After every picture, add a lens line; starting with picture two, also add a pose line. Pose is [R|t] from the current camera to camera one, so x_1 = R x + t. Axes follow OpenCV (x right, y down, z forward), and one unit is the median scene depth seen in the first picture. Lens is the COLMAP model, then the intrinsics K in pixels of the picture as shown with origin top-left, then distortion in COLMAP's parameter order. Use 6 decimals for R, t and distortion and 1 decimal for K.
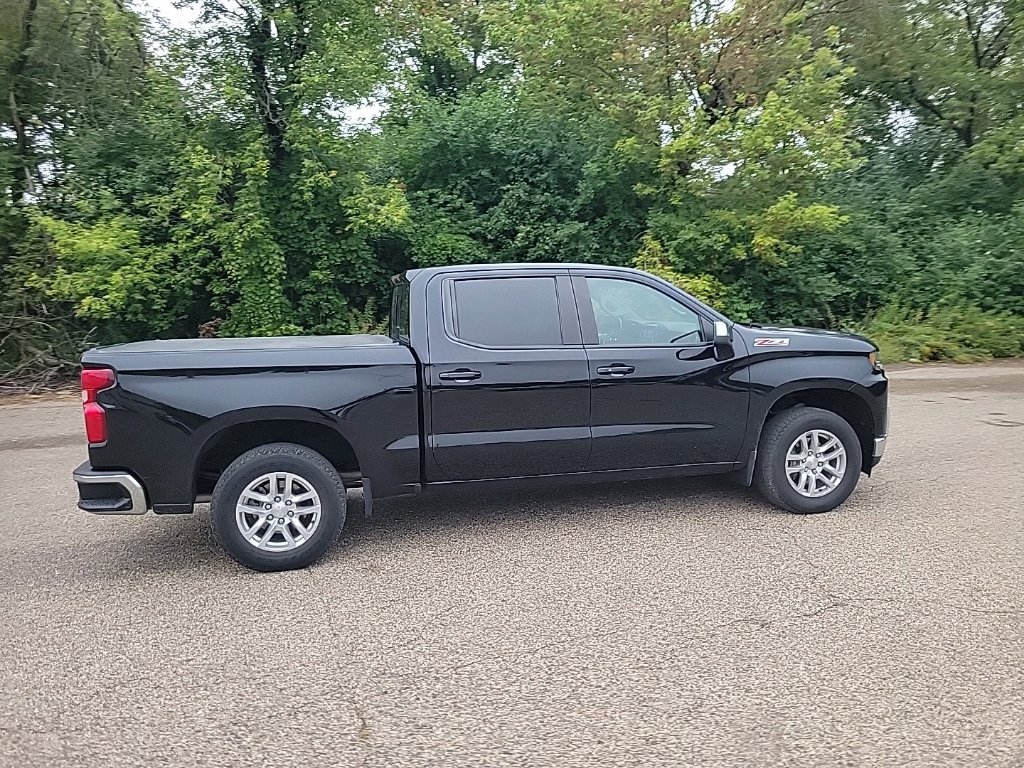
lens RADIAL K [[768.6, 0, 519.5], [0, 768.6, 370.4], [0, 0, 1]] dist [0.044460, -0.032327]
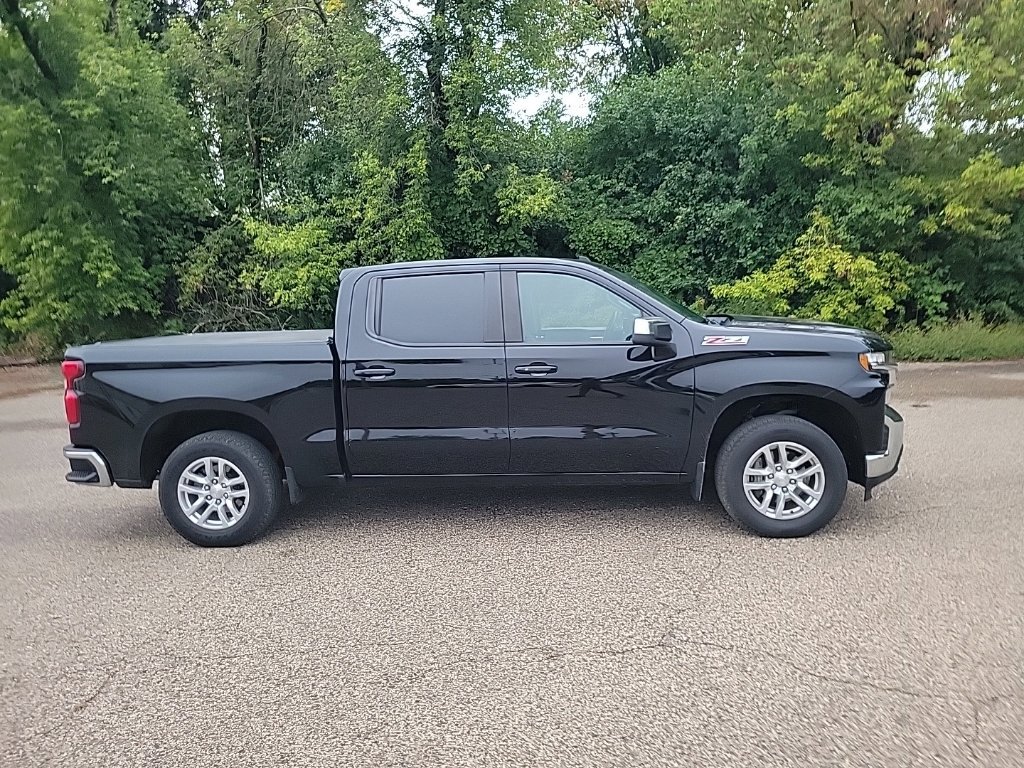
lens RADIAL K [[763.6, 0, 512.4], [0, 763.6, 364.4], [0, 0, 1]] dist [0.045769, -0.025502]
pose [[0.944508, 0.017452, -0.328024, 0.374413], [-0.012477, 0.999773, 0.017264, -0.020781], [0.328251, -0.012213, 0.944511, 0.088427]]
